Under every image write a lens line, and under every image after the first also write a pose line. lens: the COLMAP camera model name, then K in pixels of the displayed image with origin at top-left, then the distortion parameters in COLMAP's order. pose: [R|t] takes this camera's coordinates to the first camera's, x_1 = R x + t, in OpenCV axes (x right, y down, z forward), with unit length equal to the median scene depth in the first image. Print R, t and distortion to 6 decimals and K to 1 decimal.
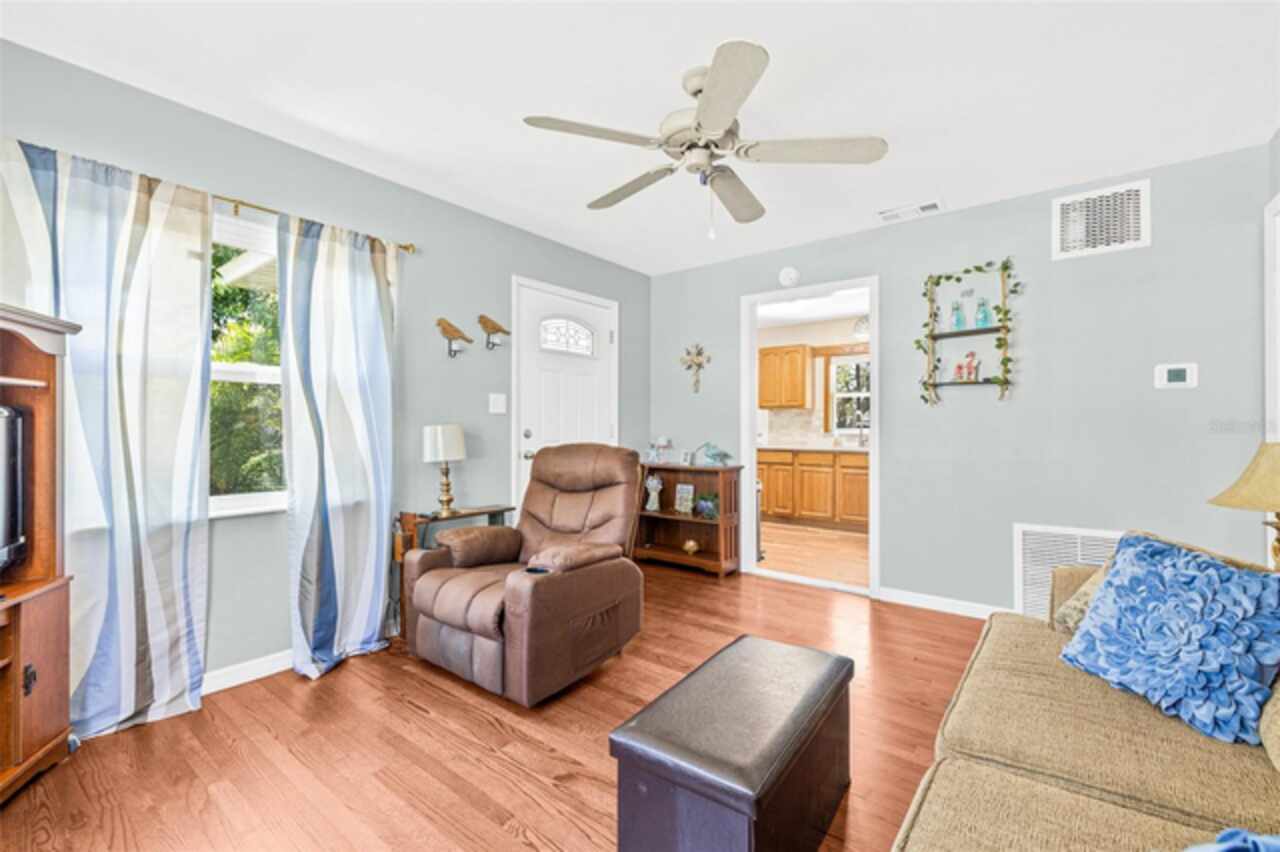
lens RADIAL K [[547.2, 0, 641.5], [0, 547.2, 427.0], [0, 0, 1]] dist [0.003740, -0.000500]
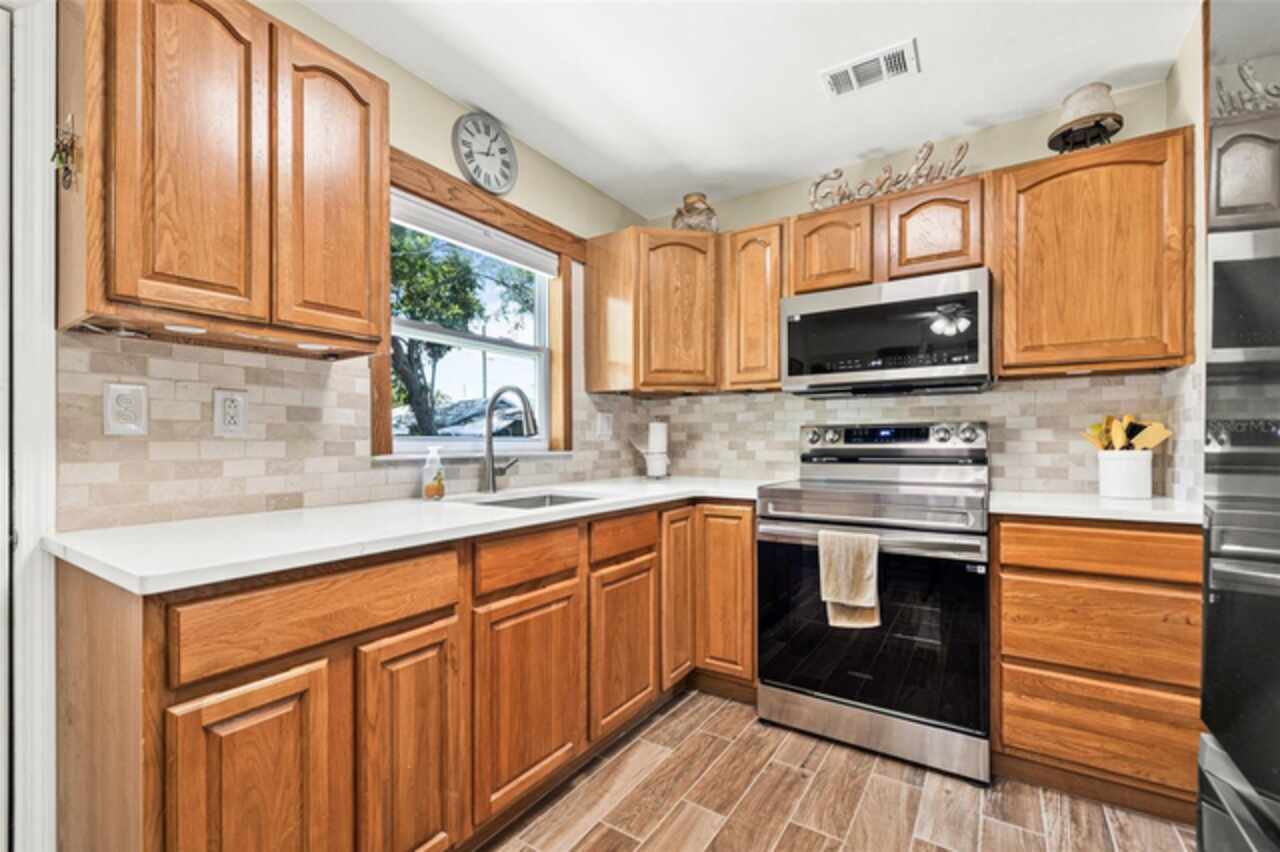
lens RADIAL K [[547.2, 0, 628.3], [0, 547.2, 442.2], [0, 0, 1]] dist [0.003740, -0.000500]
pose [[-0.057068, -0.005473, 0.998355, 0.057139], [0.001769, 0.999983, 0.005583, 0.002893], [-0.998369, 0.002085, -0.057057, 0.908507]]
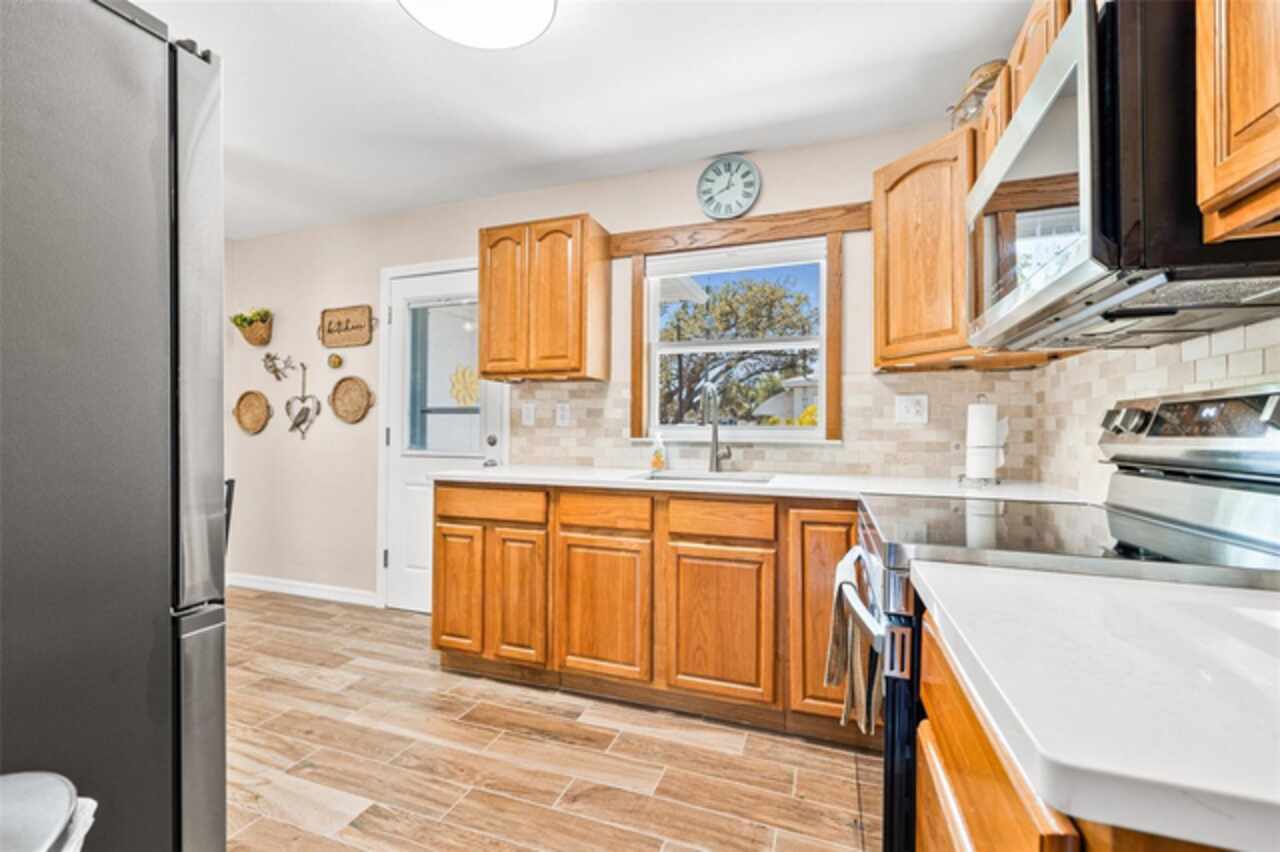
lens RADIAL K [[547.2, 0, 634.9], [0, 547.2, 428.5], [0, 0, 1]] dist [0.003740, -0.000500]
pose [[0.955666, 0.001587, 0.294449, 0.217674], [-0.001361, 0.999999, -0.000970, 0.004071], [-0.294450, 0.000526, 0.955667, 0.611142]]
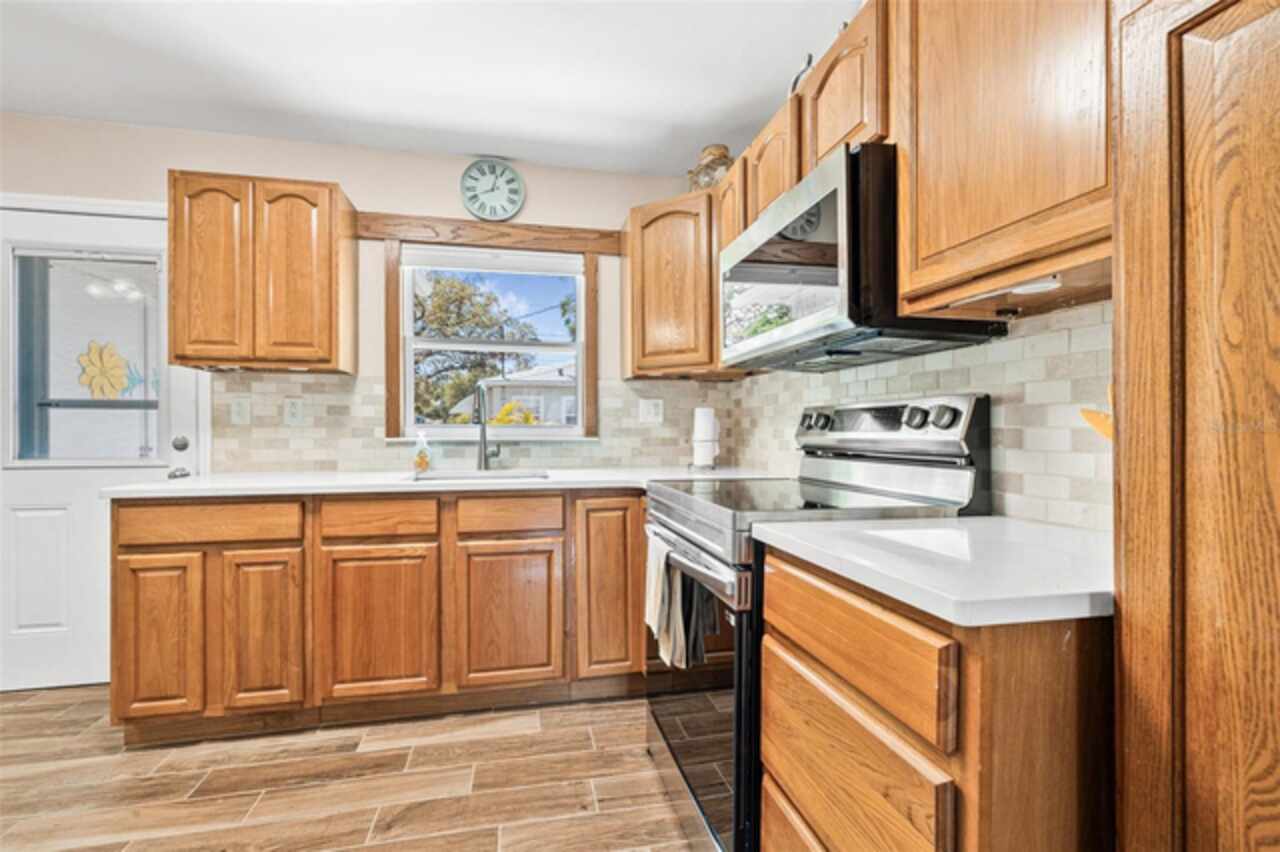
lens RADIAL K [[547.2, 0, 631.5], [0, 547.2, 433.4], [0, 0, 1]] dist [0.003740, -0.000500]
pose [[0.655790, -0.010515, 0.754870, 0.158874], [0.003214, 0.999933, 0.011137, 0.003878], [-0.754937, -0.004878, 0.655780, 0.628820]]
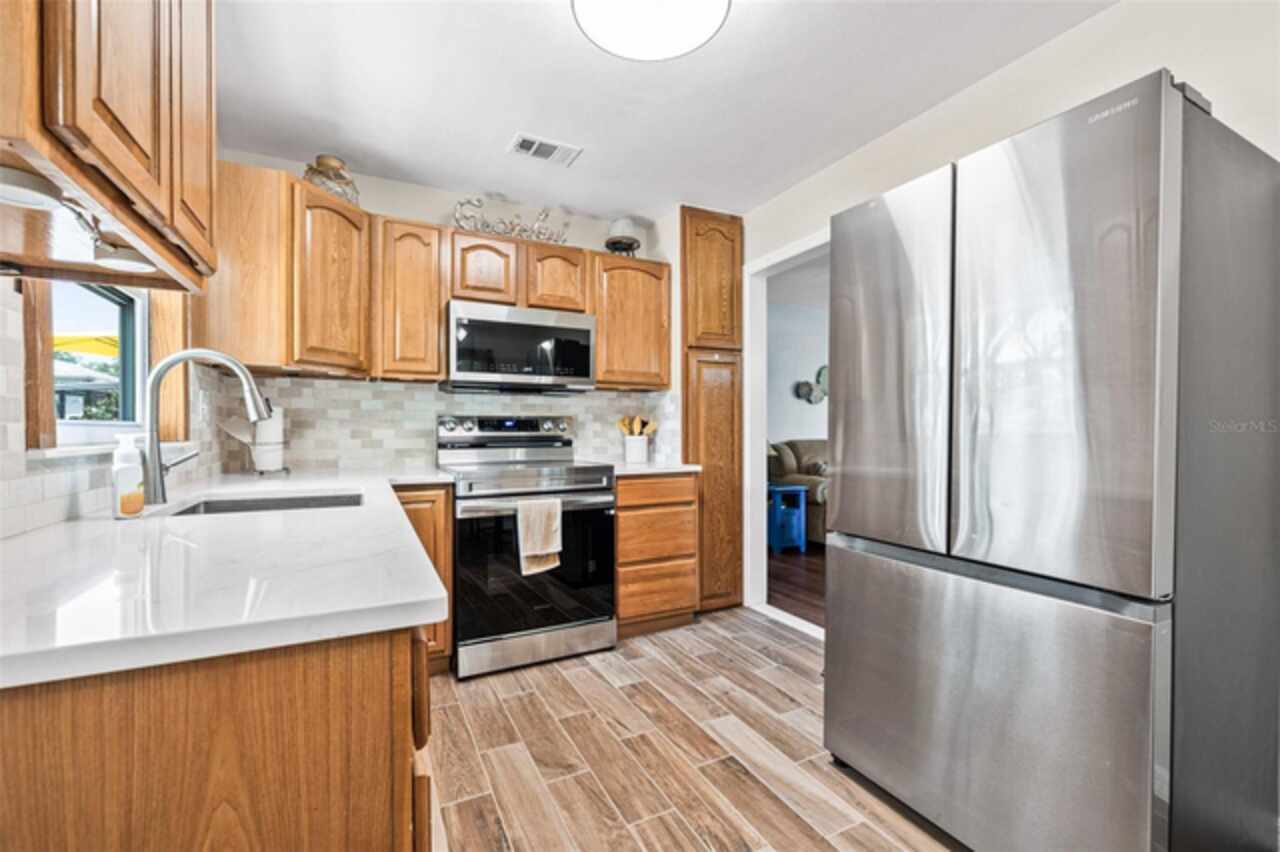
lens RADIAL K [[547.2, 0, 640.9], [0, 547.2, 434.5], [0, 0, 1]] dist [0.003740, -0.000500]
pose [[-0.905553, -0.006155, 0.424189, 0.117353], [-0.003542, 0.999970, 0.006948, 0.004839], [-0.424219, 0.004789, -0.905547, 1.090667]]
